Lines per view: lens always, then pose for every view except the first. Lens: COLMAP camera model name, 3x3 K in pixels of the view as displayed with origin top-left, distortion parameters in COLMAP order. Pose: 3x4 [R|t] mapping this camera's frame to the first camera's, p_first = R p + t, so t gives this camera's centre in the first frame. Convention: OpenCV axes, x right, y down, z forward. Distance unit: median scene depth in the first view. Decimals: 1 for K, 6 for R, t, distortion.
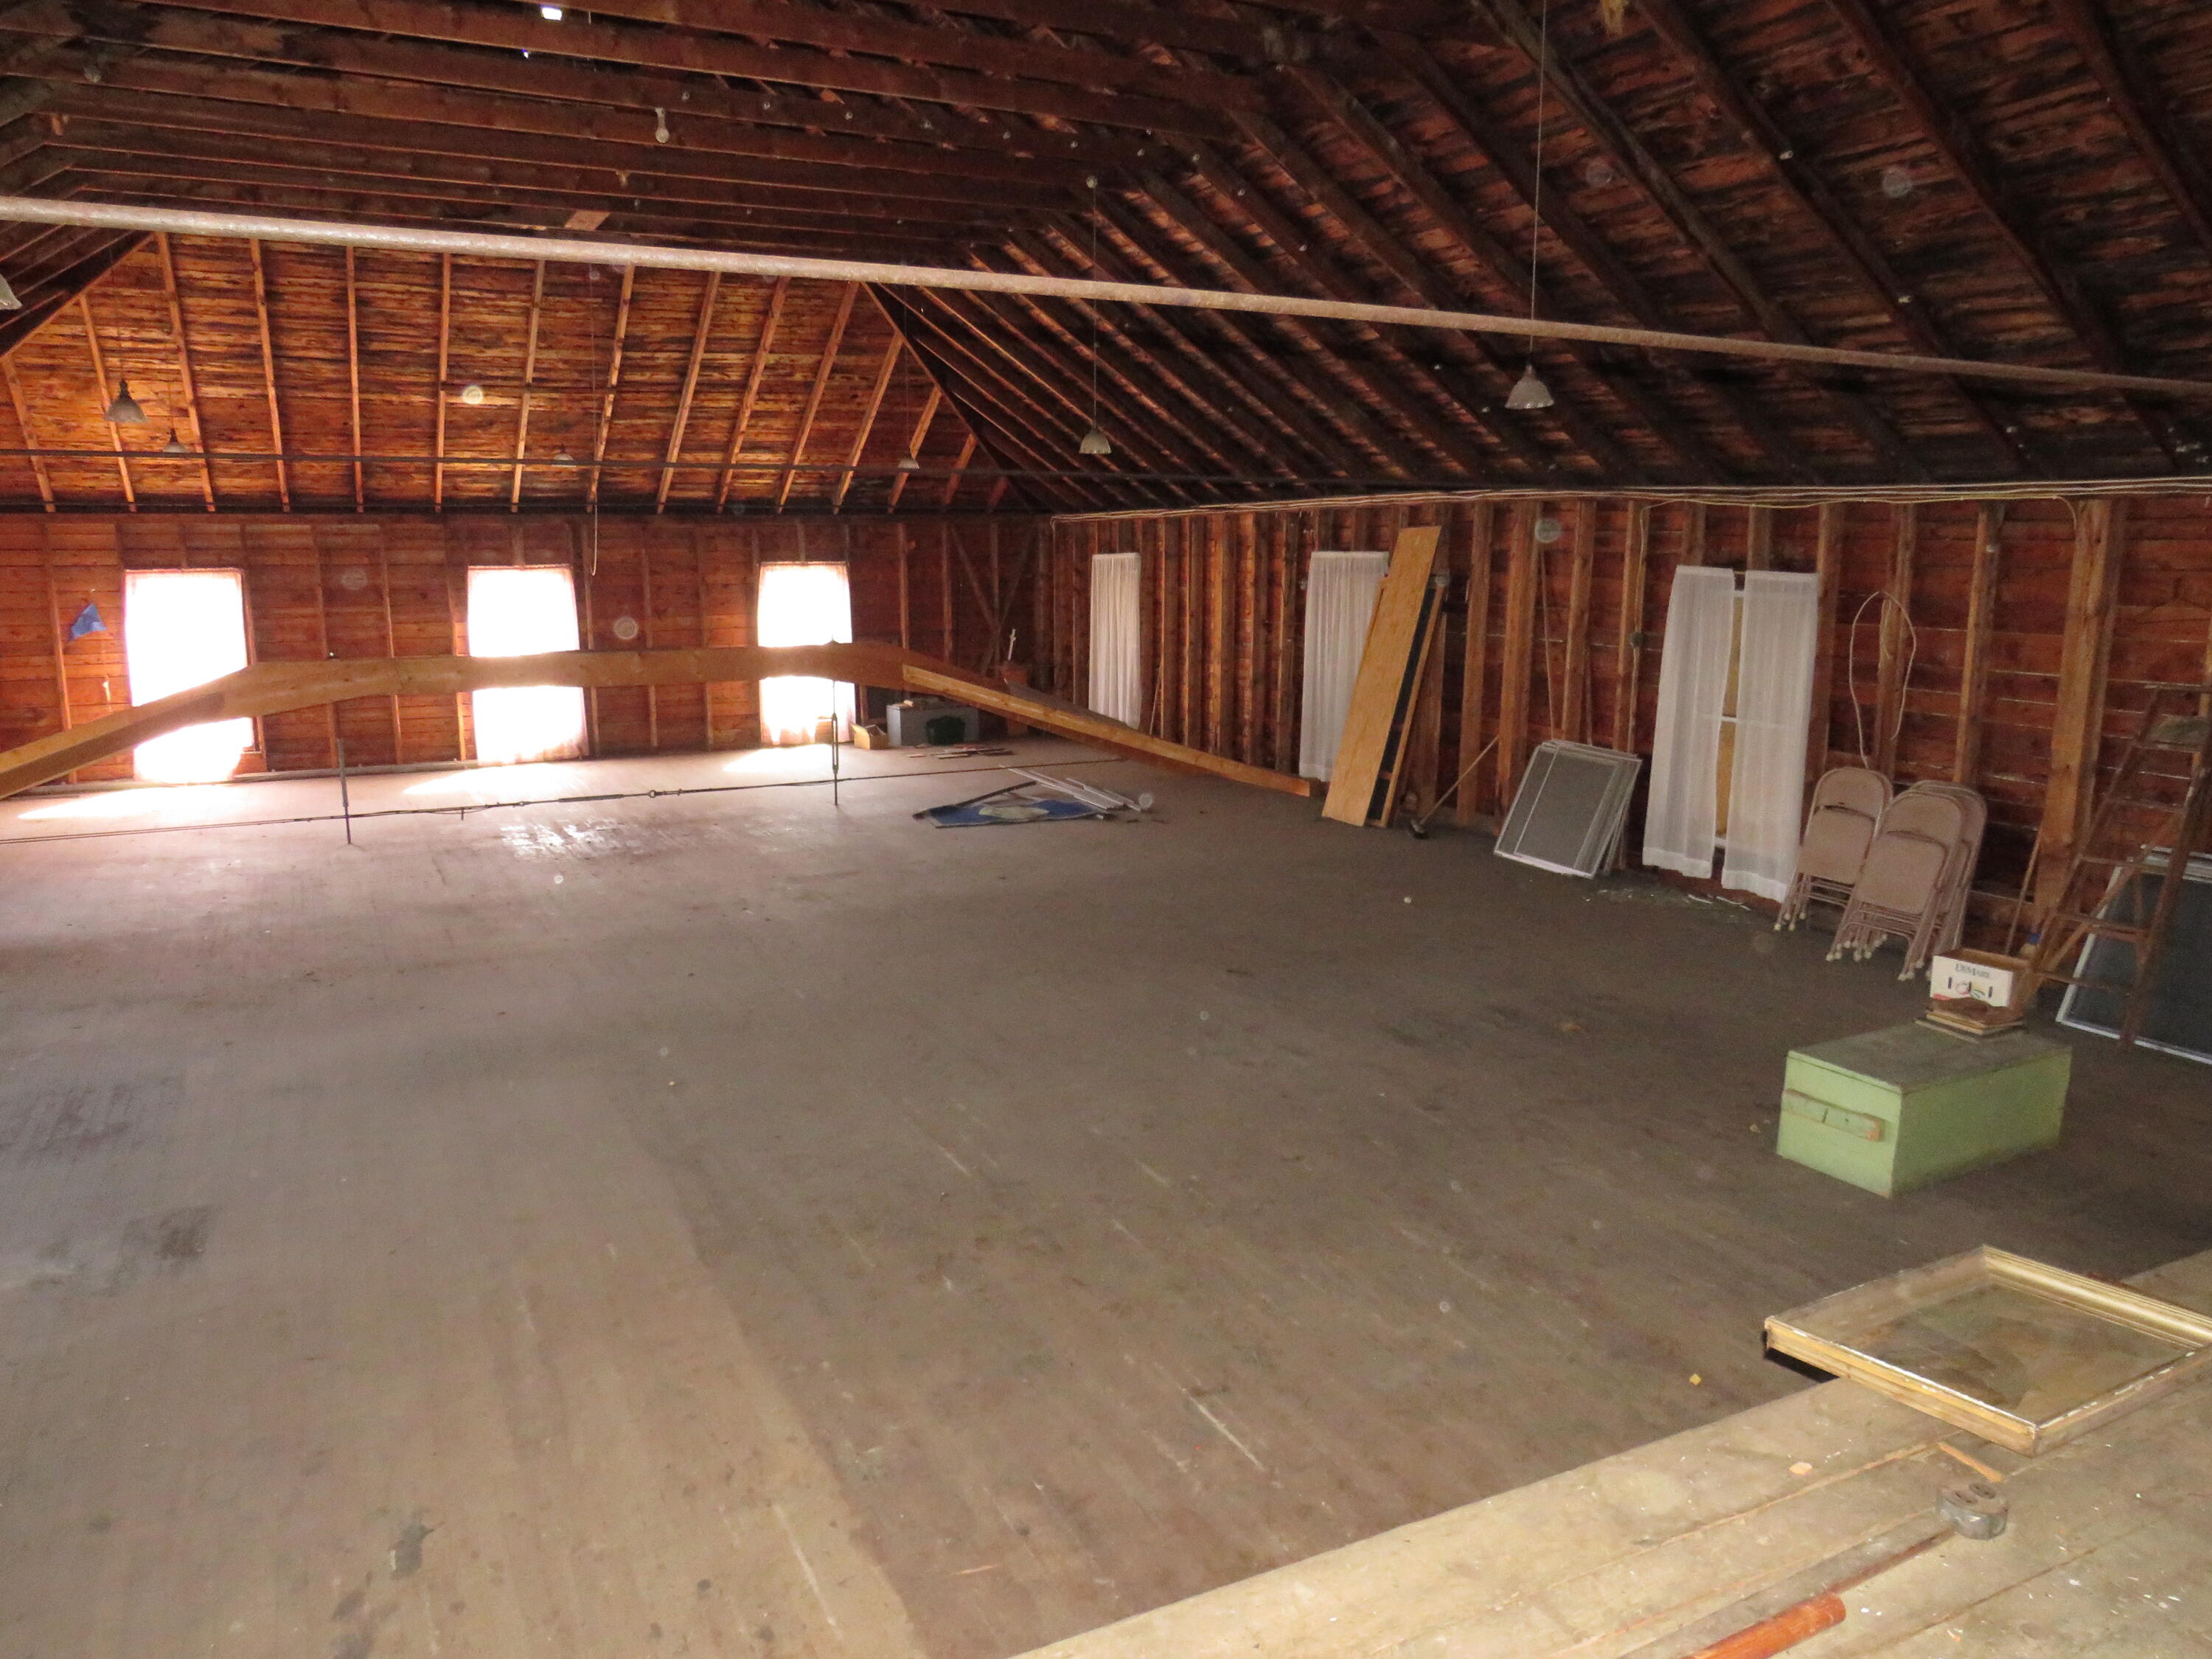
lens RADIAL K [[1584.6, 0, 1094.9], [0, 1584.6, 830.9], [0, 0, 1]] dist [-0.017591, -0.002204]
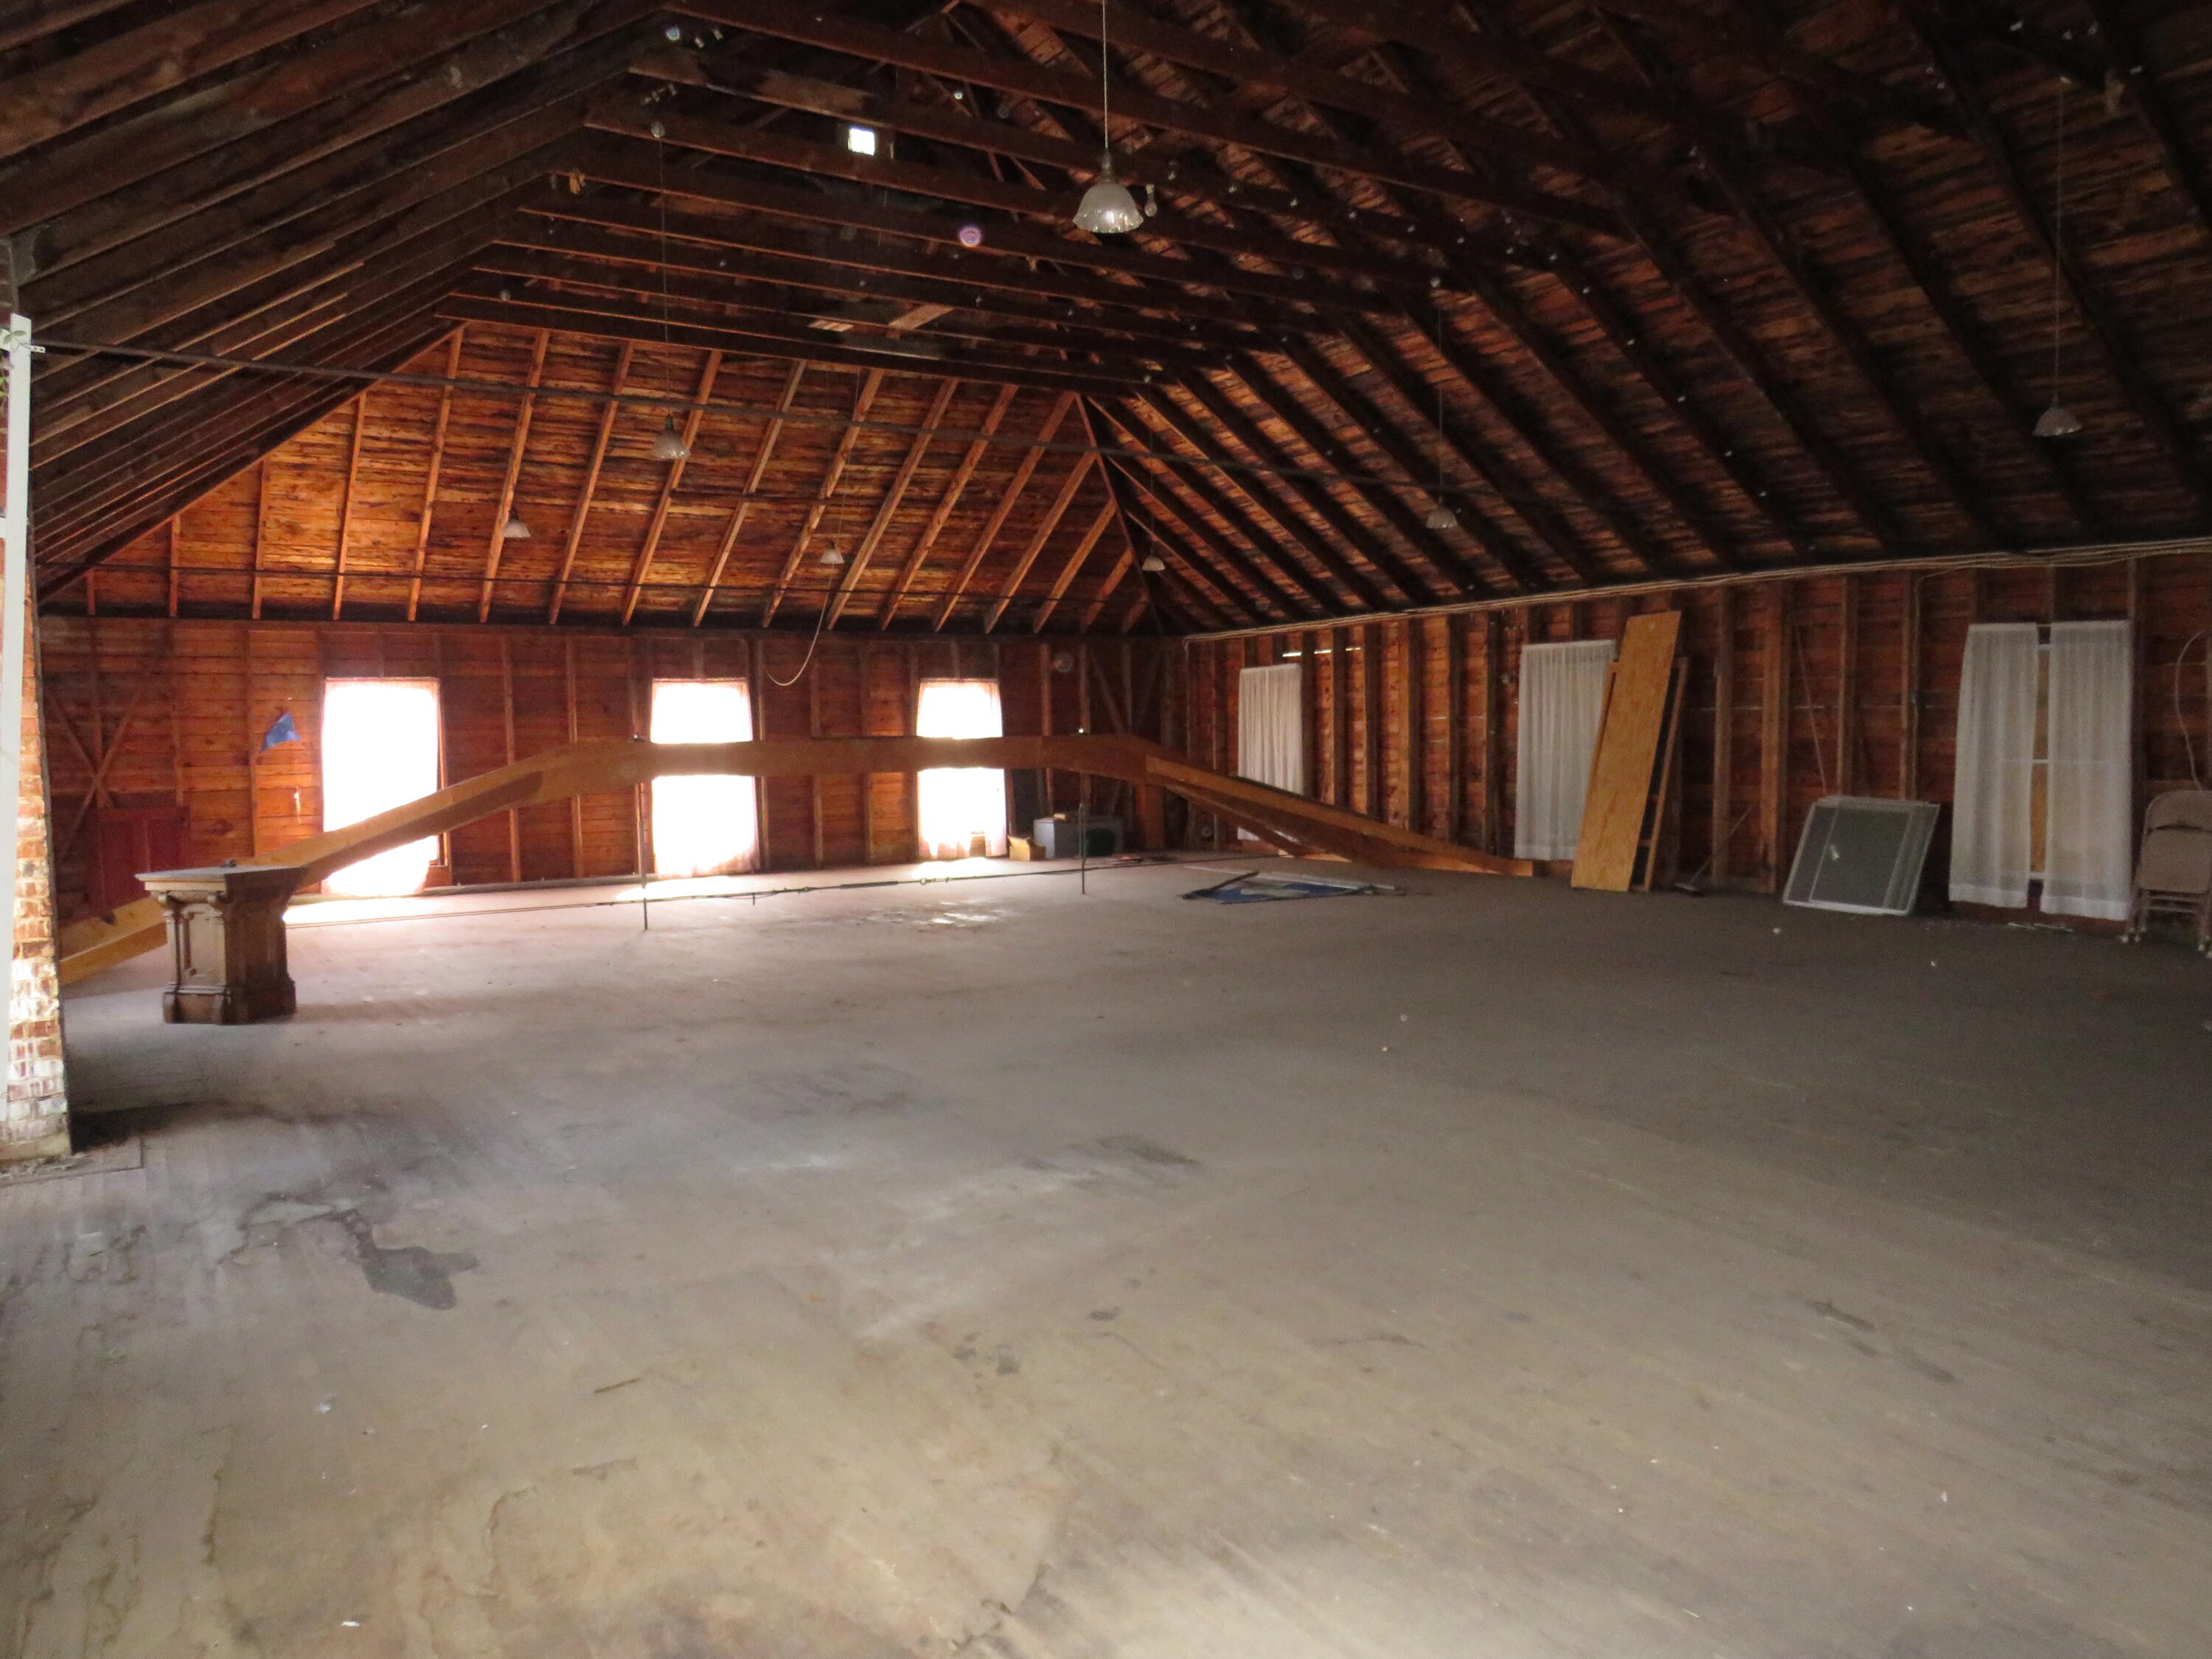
lens RADIAL K [[1584.6, 0, 1114.4], [0, 1584.6, 844.4], [0, 0, 1]] dist [-0.017591, -0.002204]
pose [[0.995151, -0.019975, 0.096314, -0.231081], [0.029908, 0.994250, -0.102819, 0.054797], [-0.093707, 0.105201, 0.990026, -0.009247]]
